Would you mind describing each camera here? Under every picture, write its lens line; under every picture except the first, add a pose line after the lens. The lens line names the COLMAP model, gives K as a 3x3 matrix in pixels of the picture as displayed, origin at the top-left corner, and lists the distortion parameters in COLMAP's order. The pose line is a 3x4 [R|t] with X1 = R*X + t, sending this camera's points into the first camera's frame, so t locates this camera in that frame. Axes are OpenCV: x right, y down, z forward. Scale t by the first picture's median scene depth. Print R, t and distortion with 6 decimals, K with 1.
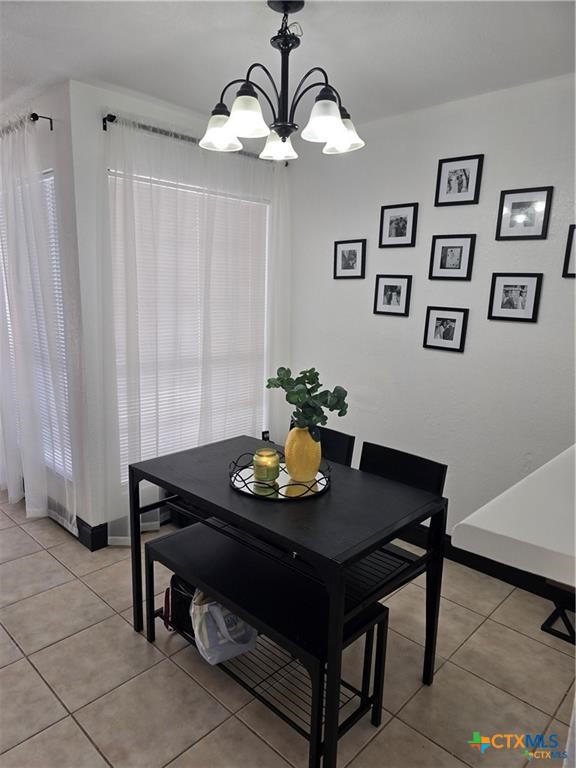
lens RADIAL K [[520.0, 0, 286.8], [0, 520.0, 390.3], [0, 0, 1]] dist [0.012430, -0.009380]
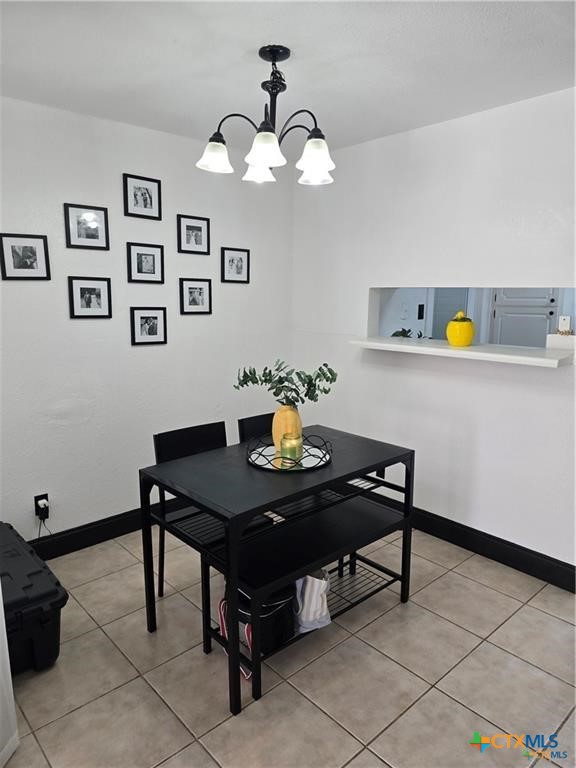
lens RADIAL K [[520.0, 0, 288.1], [0, 520.0, 380.7], [0, 0, 1]] dist [0.012430, -0.009380]
pose [[0.066585, -0.184280, 0.980616, -0.820338], [0.193180, 0.966582, 0.168526, -0.136938], [-0.978901, 0.178214, 0.099959, 0.619072]]
